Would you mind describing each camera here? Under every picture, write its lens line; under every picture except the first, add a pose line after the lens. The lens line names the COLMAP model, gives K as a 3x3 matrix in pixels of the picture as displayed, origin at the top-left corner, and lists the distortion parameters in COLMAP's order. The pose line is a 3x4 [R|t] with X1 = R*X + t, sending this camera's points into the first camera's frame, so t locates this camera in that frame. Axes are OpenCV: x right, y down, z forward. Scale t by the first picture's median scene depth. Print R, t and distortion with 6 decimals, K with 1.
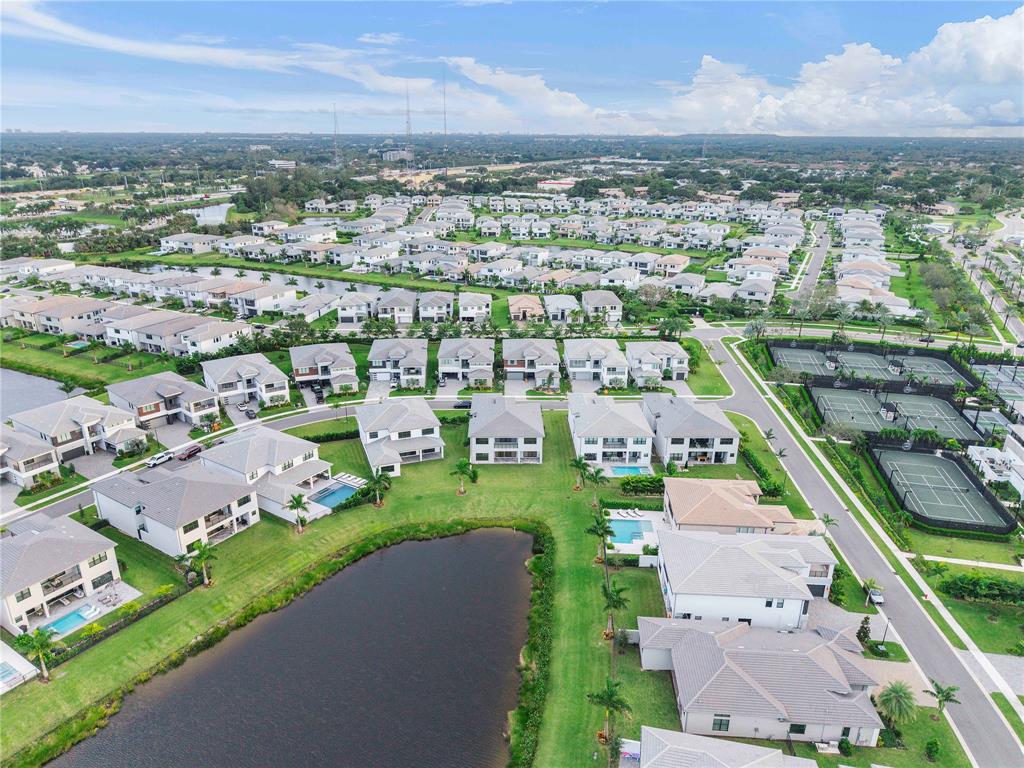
lens RADIAL K [[692.2, 0, 512.0], [0, 692.2, 384.0], [0, 0, 1]] dist [0.038404, -0.034757]
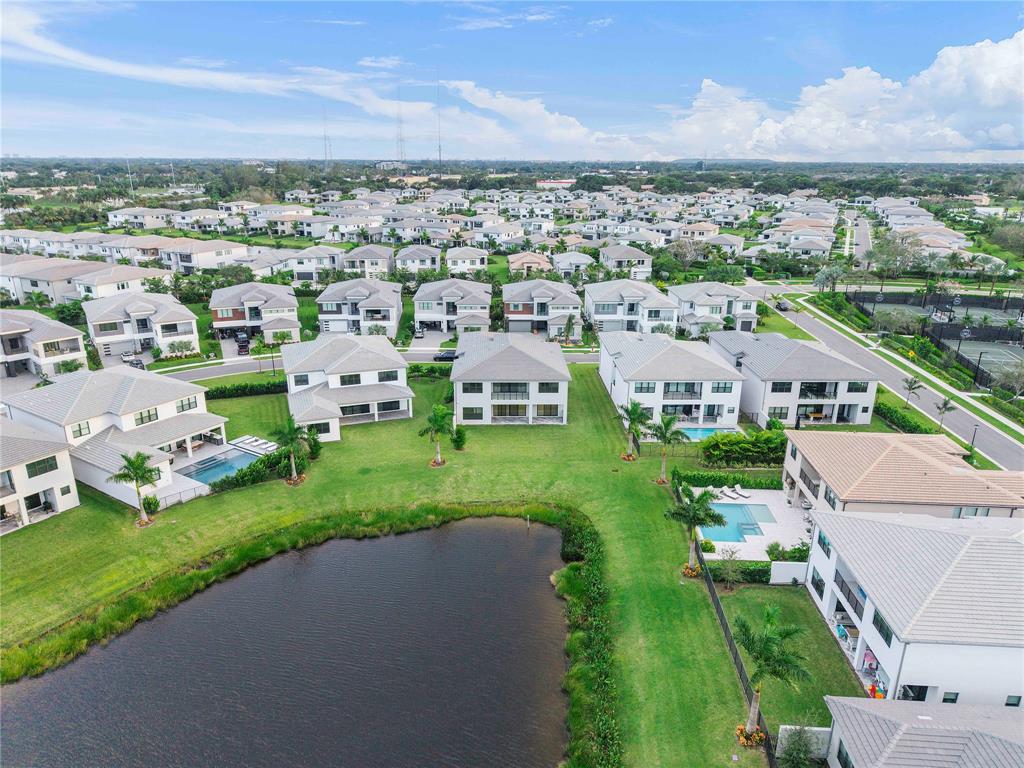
lens RADIAL K [[684.6, 0, 512.0], [0, 684.6, 384.0], [0, 0, 1]] dist [0.004881, 0.003059]
pose [[0.999984, -0.000670, 0.005702, -0.010422], [0.000906, 0.999144, -0.041363, 0.103332], [-0.005670, 0.041367, 0.999128, 0.370120]]
